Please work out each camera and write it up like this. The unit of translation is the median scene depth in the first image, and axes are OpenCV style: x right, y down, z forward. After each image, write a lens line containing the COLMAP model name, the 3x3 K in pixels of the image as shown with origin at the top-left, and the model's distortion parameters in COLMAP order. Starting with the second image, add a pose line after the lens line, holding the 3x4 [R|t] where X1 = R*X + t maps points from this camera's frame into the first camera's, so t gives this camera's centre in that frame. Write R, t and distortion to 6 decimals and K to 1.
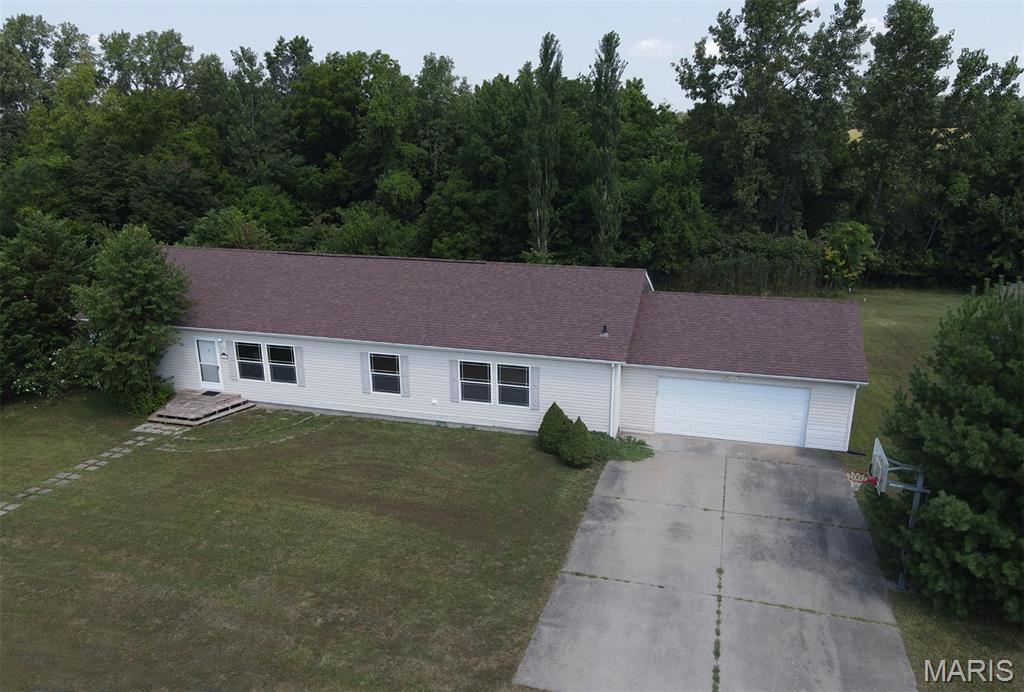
lens RADIAL K [[750.6, 0, 512.3], [0, 750.6, 359.1], [0, 0, 1]] dist [0.017633, 0.000526]
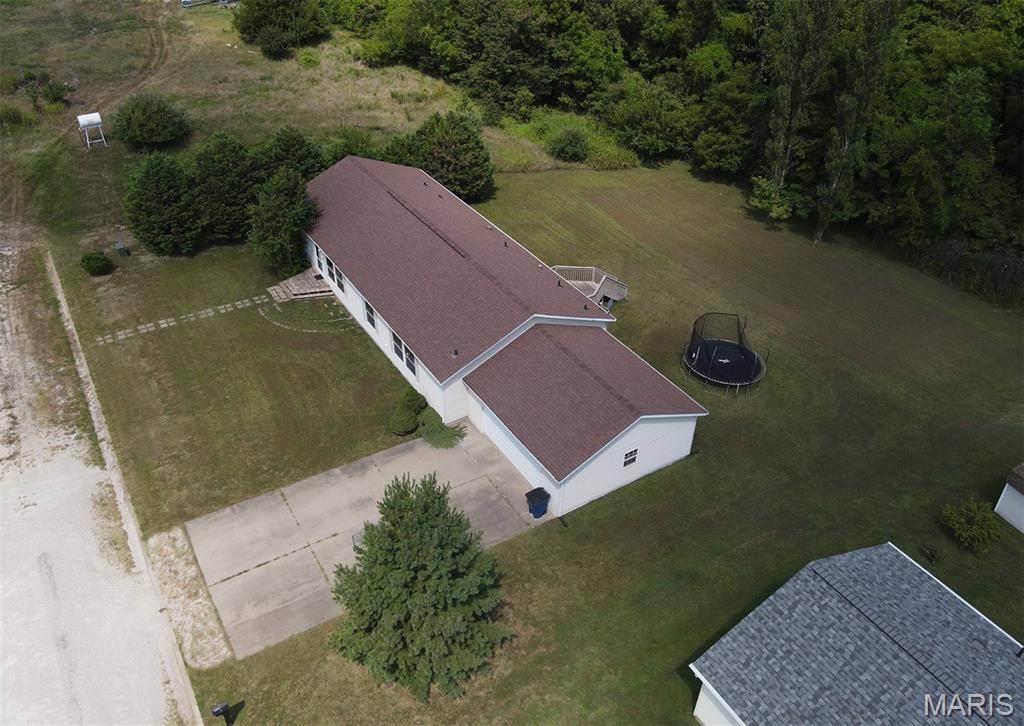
lens RADIAL K [[784.3, 0, 496.4], [0, 784.3, 341.8], [0, 0, 1]] dist [0.007034, 0.003776]
pose [[0.736101, 0.402570, -0.544144, 0.861004], [-0.211918, 0.900561, 0.379579, -0.559763], [0.642842, -0.164094, 0.748216, -0.020070]]
